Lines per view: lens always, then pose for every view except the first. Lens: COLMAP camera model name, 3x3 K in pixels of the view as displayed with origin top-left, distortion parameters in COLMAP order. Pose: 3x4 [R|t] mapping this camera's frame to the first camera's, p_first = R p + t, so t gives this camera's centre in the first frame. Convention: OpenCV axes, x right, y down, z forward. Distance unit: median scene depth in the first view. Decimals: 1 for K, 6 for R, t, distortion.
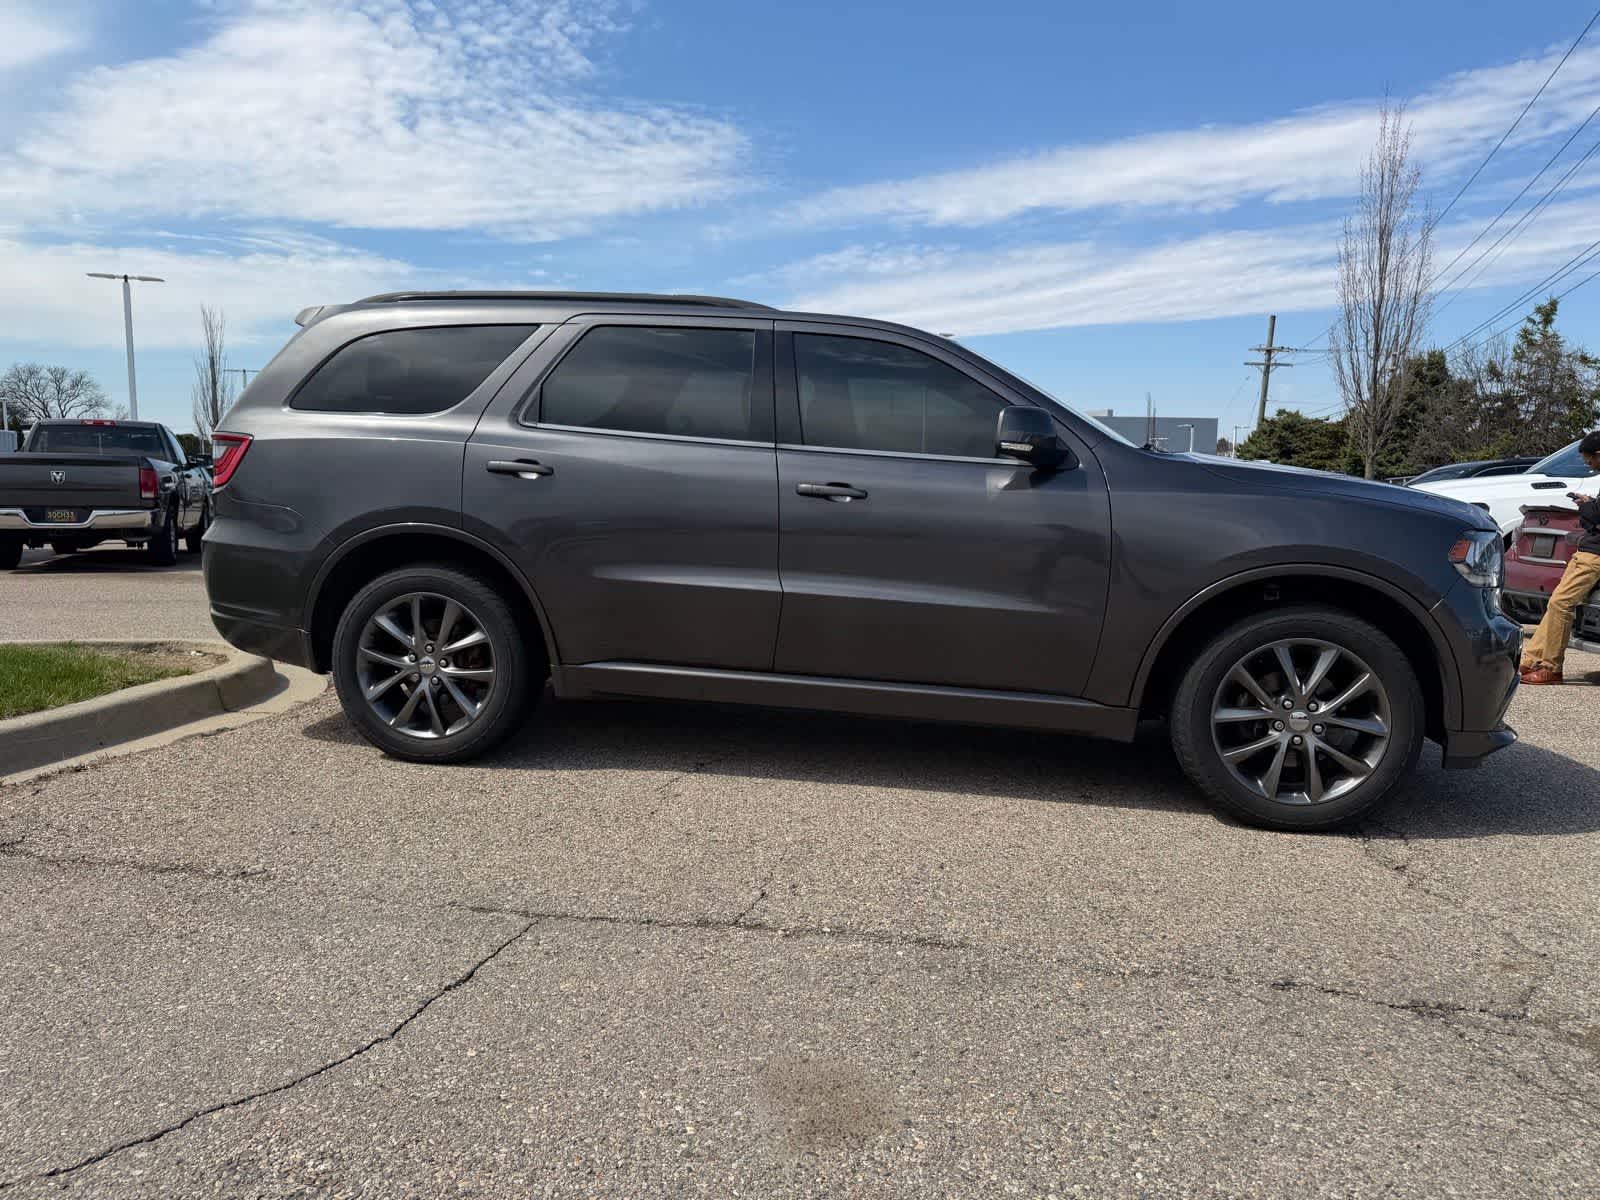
lens RADIAL K [[1128.1, 0, 801.6], [0, 1128.1, 631.2], [0, 0, 1]] dist [0.021812, -0.028101]
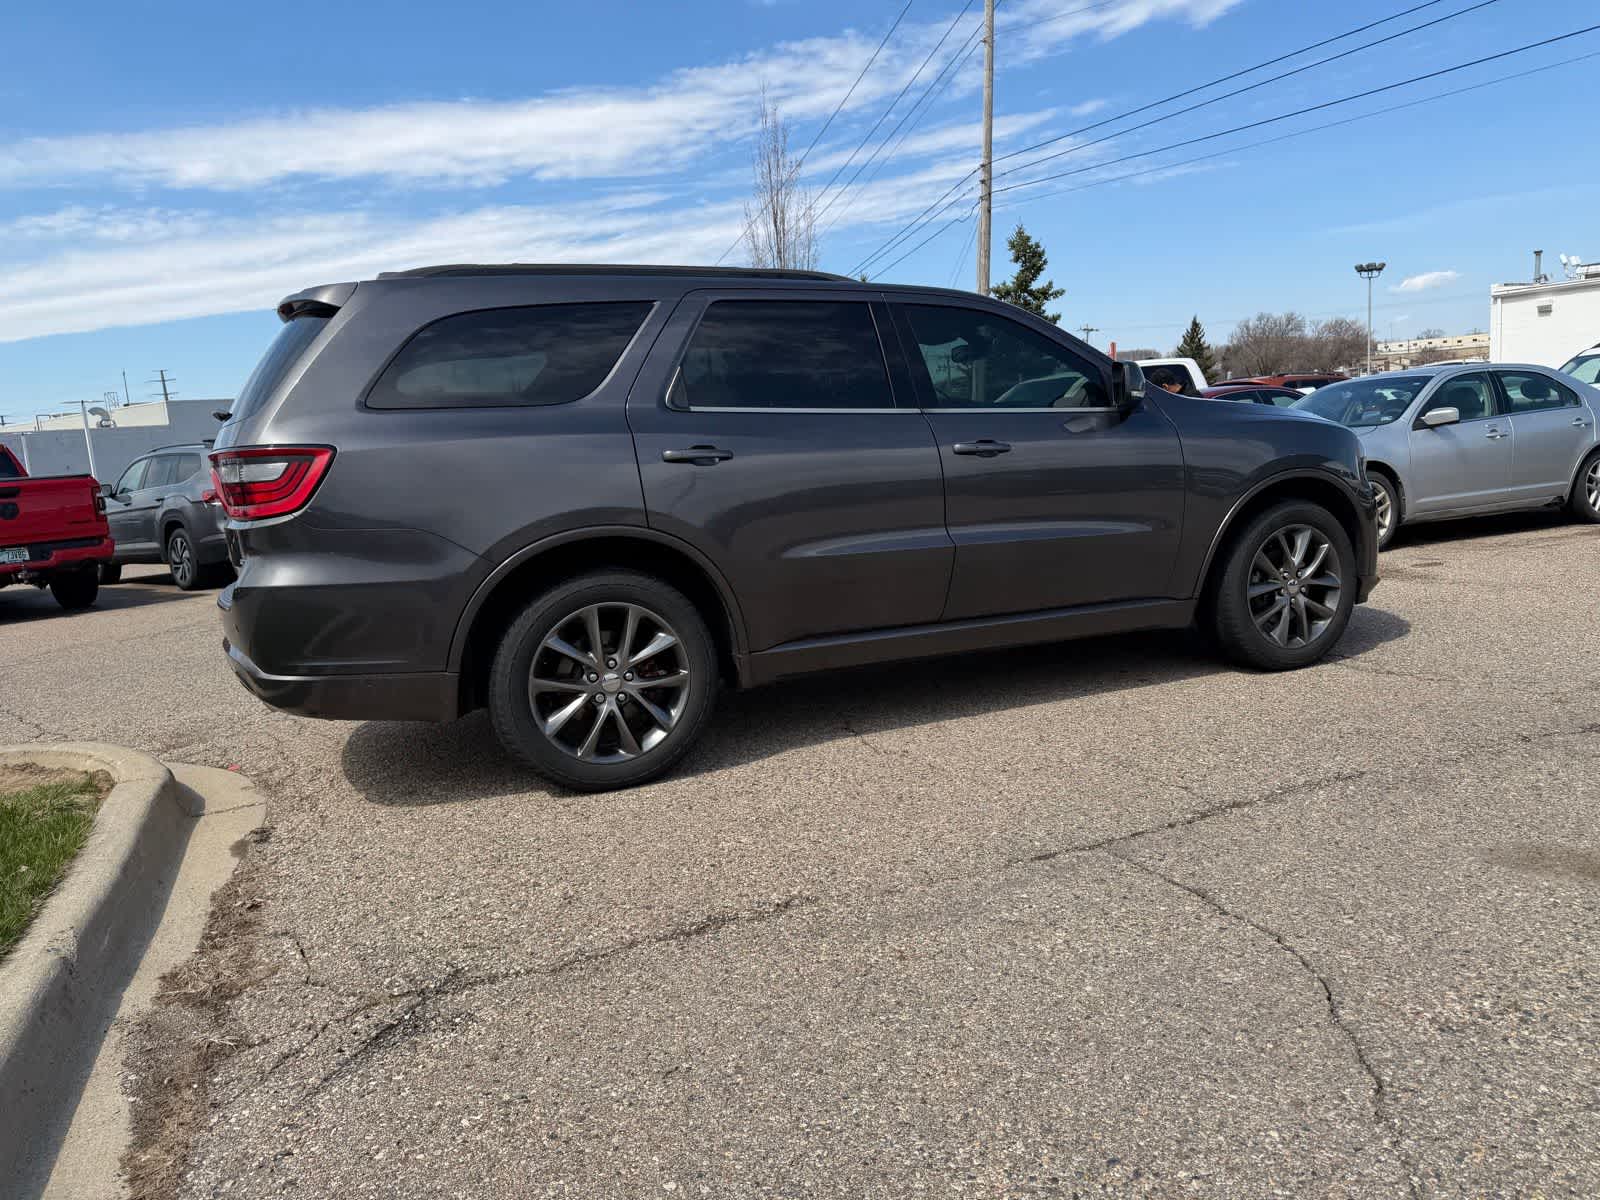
lens RADIAL K [[1128.1, 0, 808.3], [0, 1128.1, 633.2], [0, 0, 1]] dist [0.021812, -0.028101]
pose [[0.824315, -0.172201, 0.539306, -0.606157], [0.159758, 0.984656, 0.070215, -0.041427], [-0.543122, 0.028279, 0.839177, 0.142844]]
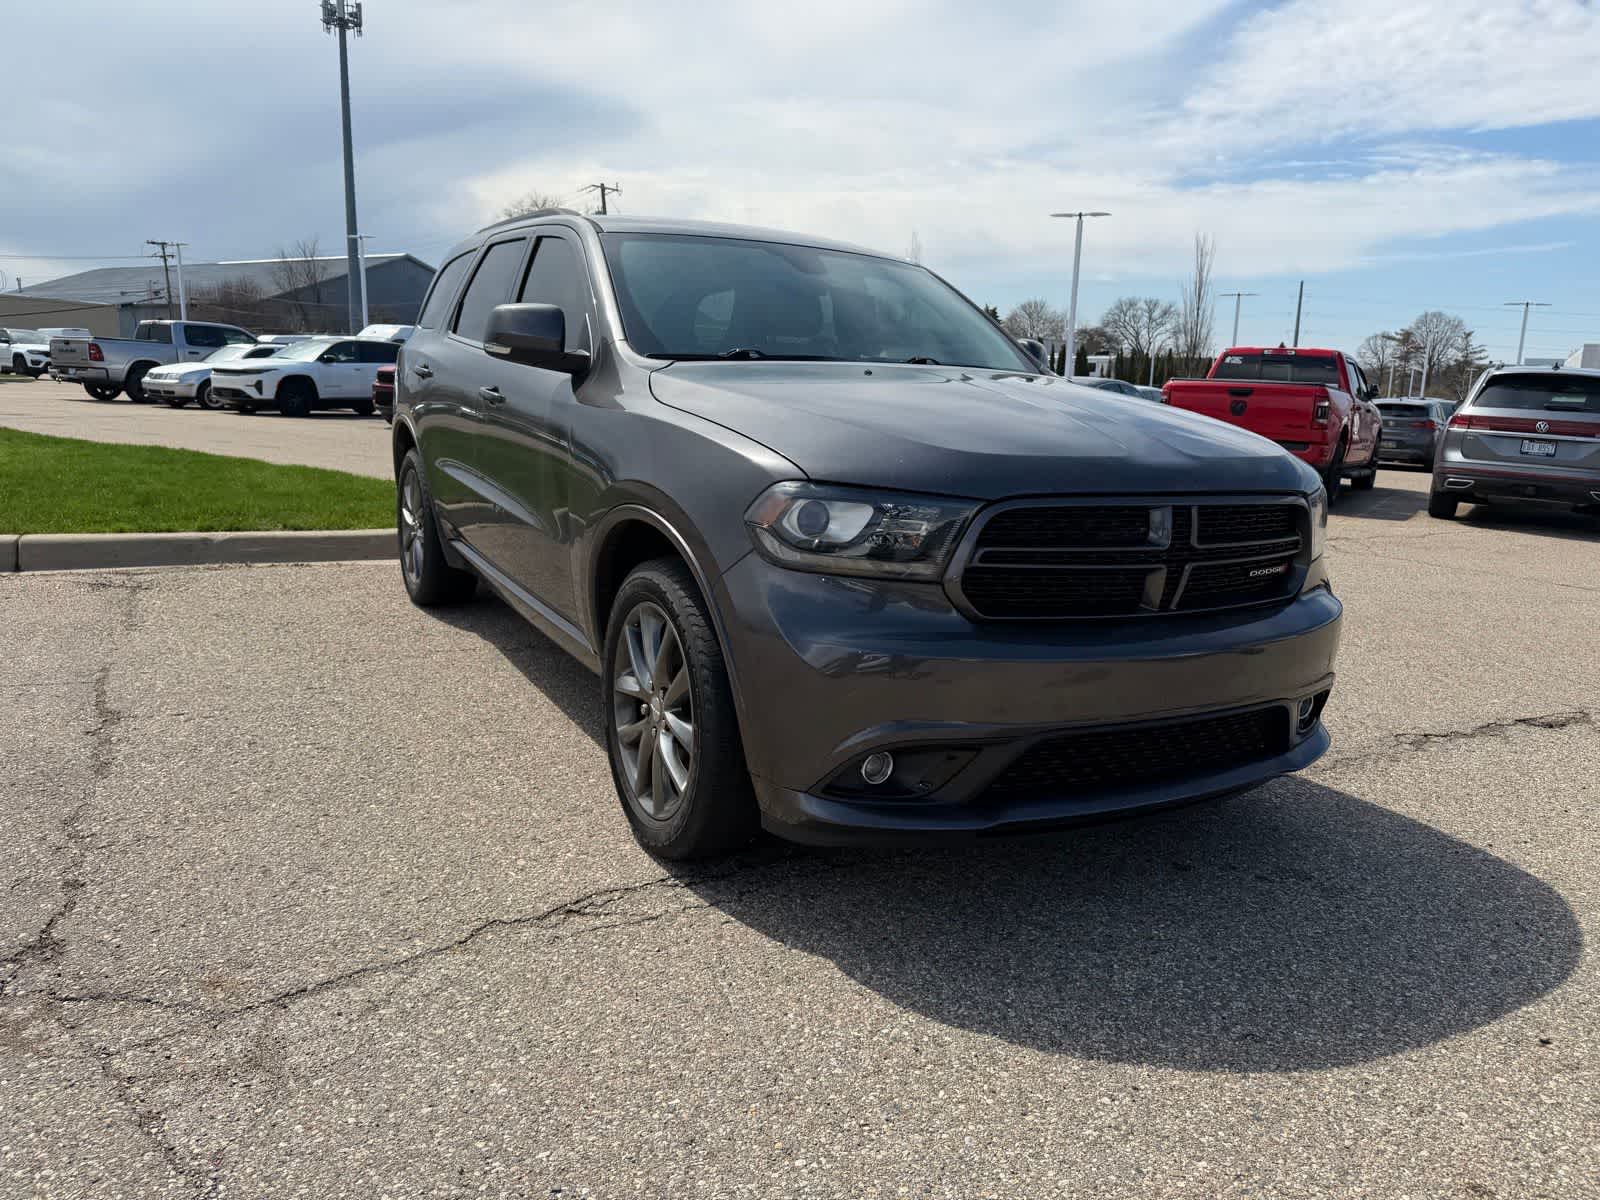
lens RADIAL K [[1128.1, 0, 798.1], [0, 1128.1, 597.5], [0, 0, 1]] dist [0.021812, -0.028101]
pose [[0.628218, 0.158753, -0.761669, 0.841326], [-0.131277, 0.986554, 0.097350, -0.064650], [0.766882, 0.038833, 0.640612, 0.452648]]
